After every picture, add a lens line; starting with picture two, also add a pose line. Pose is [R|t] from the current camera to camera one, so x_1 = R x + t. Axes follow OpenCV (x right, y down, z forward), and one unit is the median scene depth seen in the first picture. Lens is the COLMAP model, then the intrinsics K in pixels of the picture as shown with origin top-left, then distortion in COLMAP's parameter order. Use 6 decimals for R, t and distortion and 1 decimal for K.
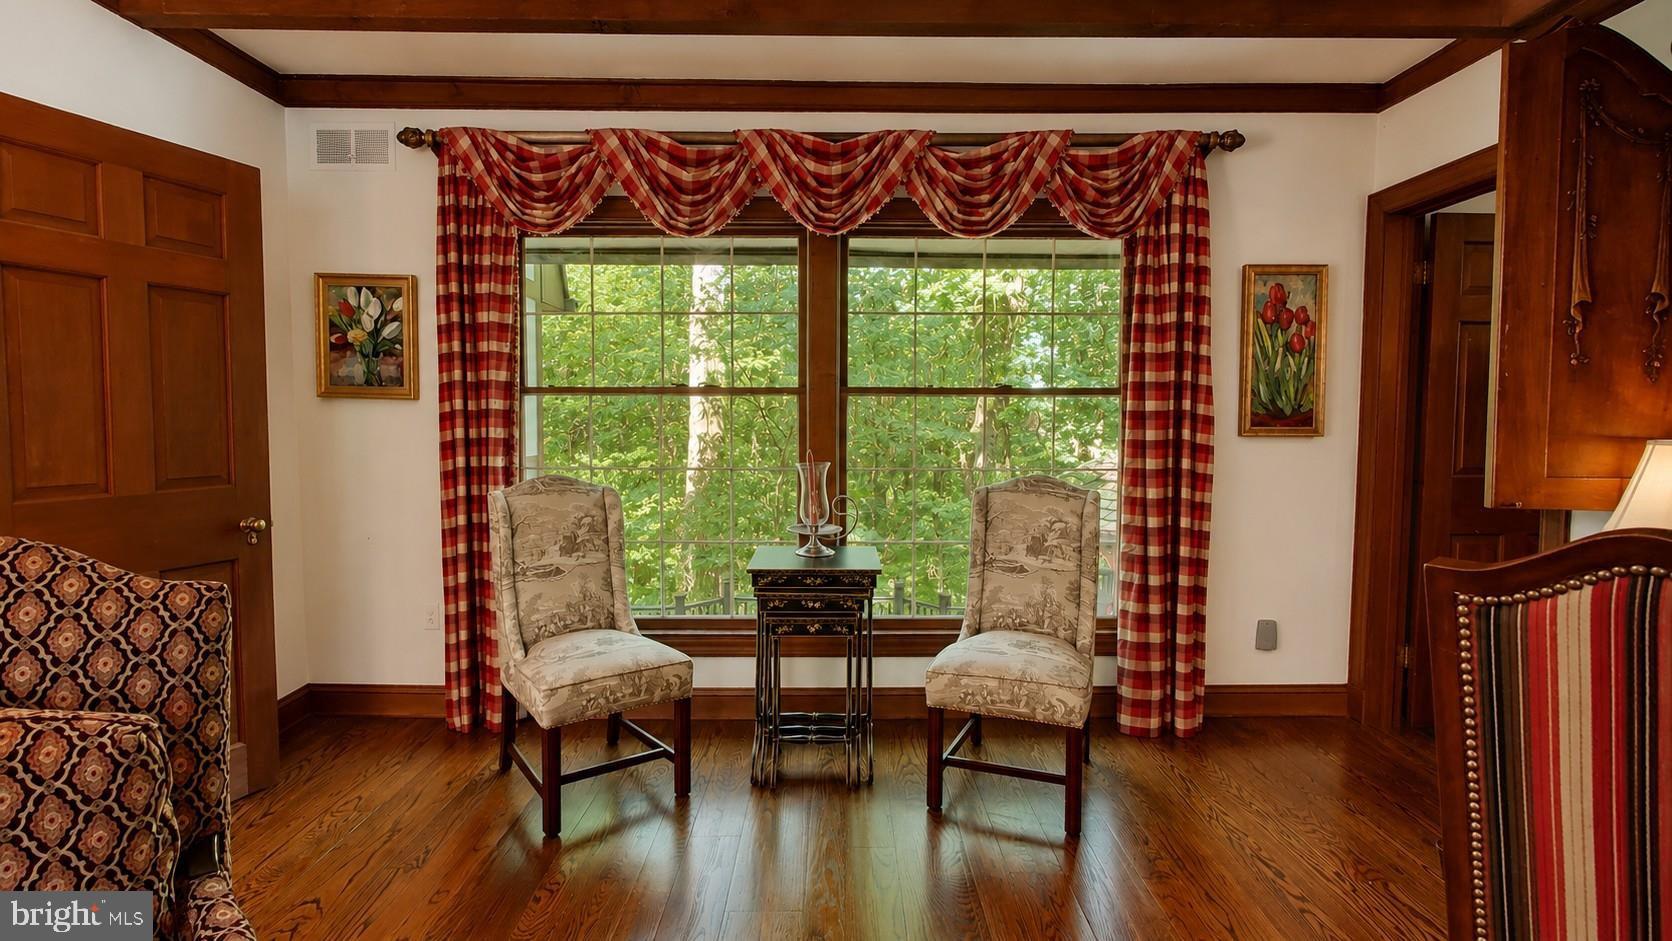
lens RADIAL K [[808.8, 0, 835.4], [0, 808.8, 470.8], [0, 0, 1]] dist [0.000042, 0.000329]
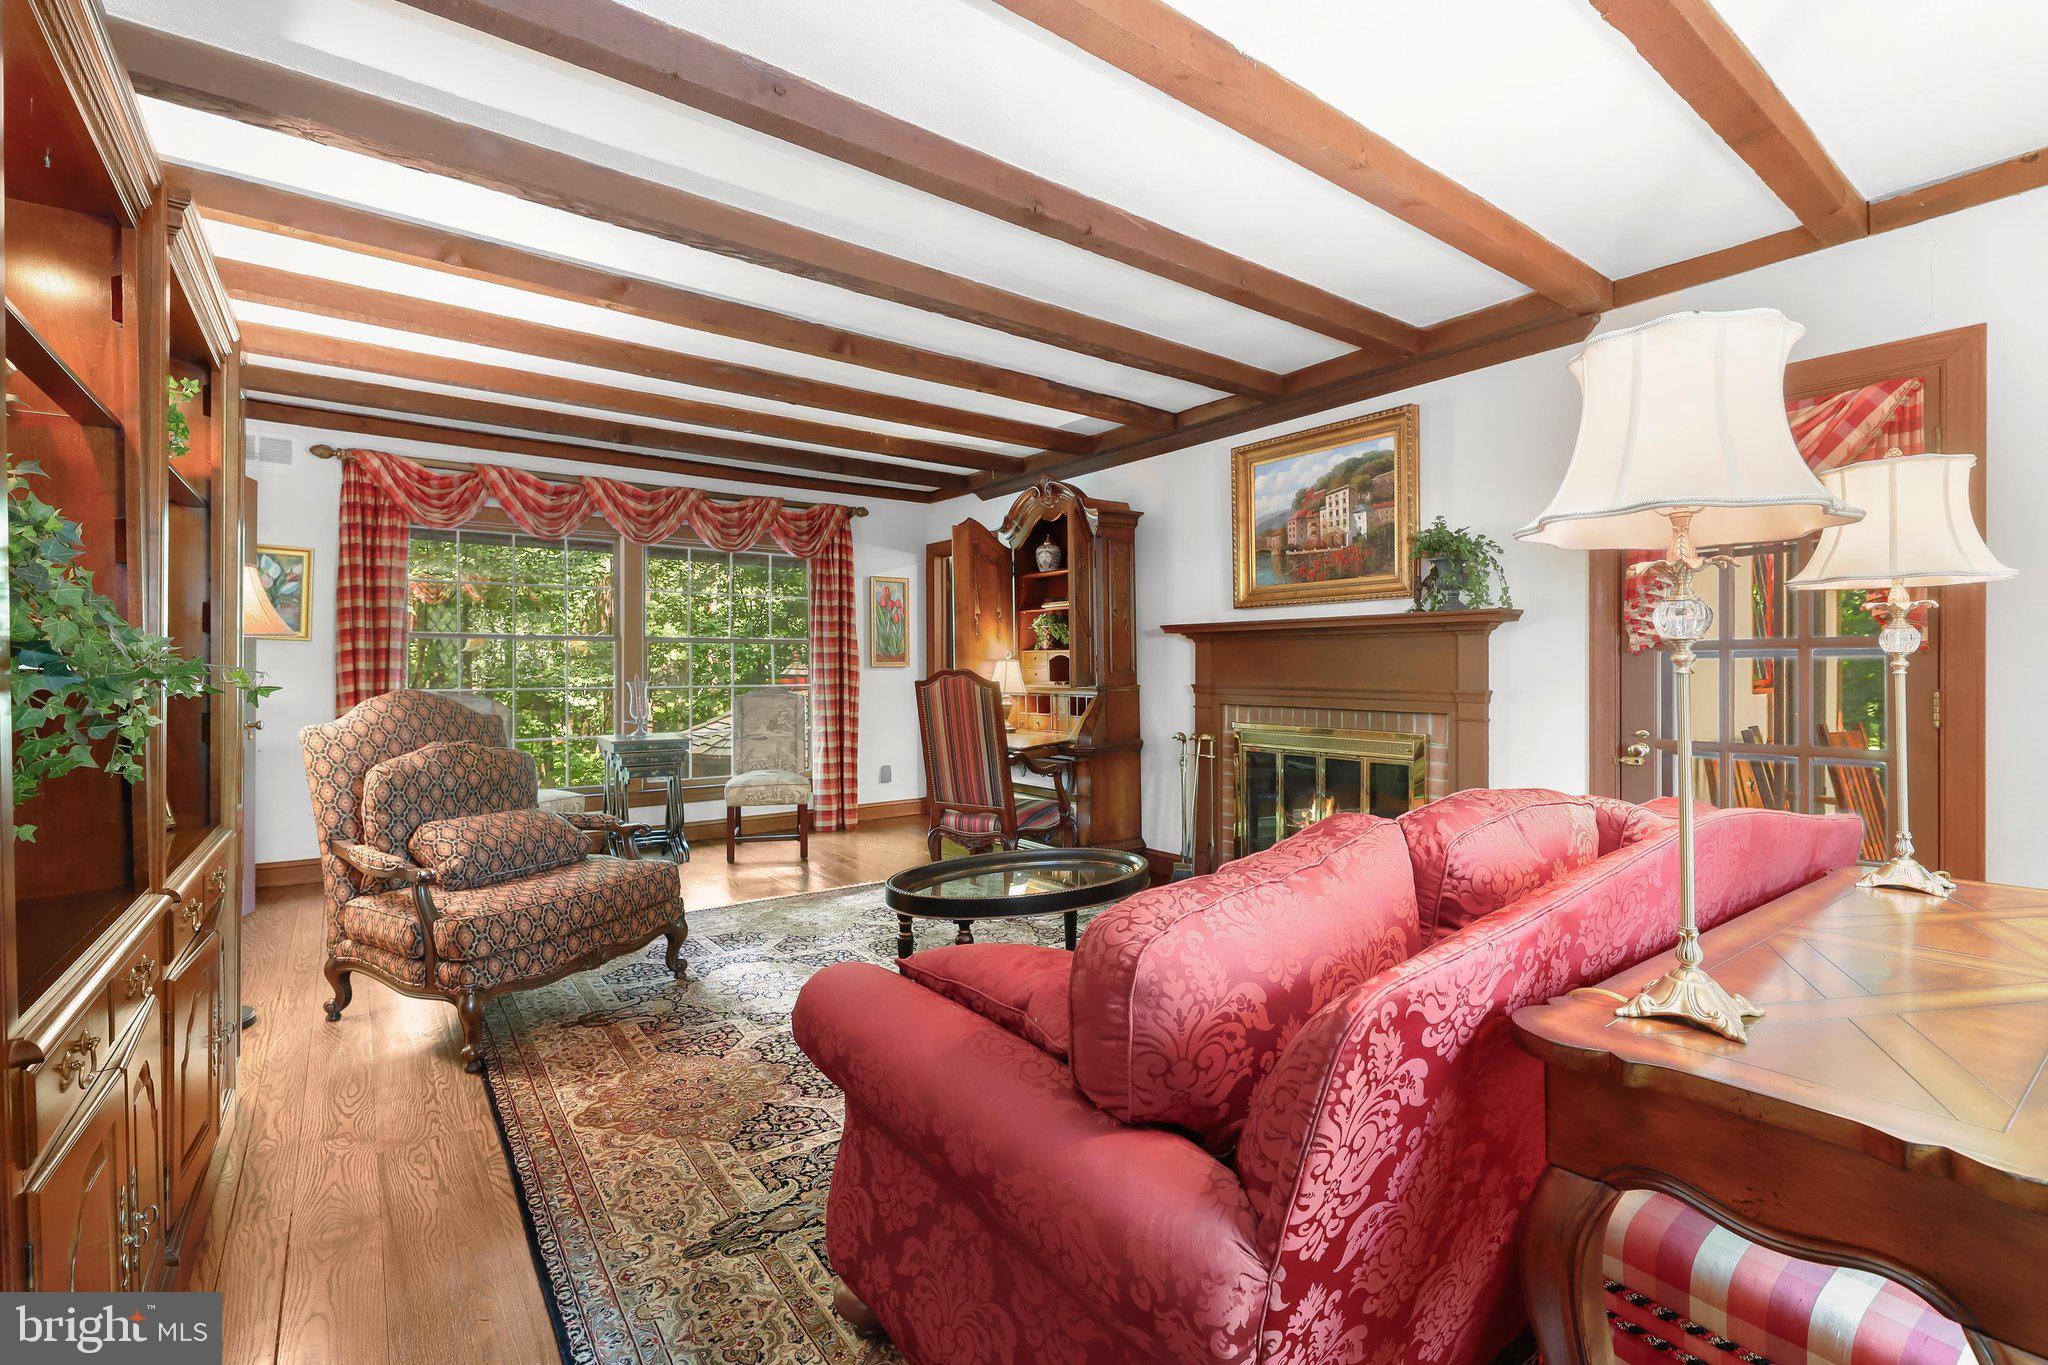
lens RADIAL K [[881.0, 0, 1024.3], [0, 881.0, 680.3], [0, 0, 1]] dist [-0.024777, -0.000579]
pose [[0.806134, -0.010246, 0.591644, -0.440223], [0.039699, 0.998534, -0.036799, 0.082065], [-0.590399, 0.053153, 0.805359, -0.889373]]
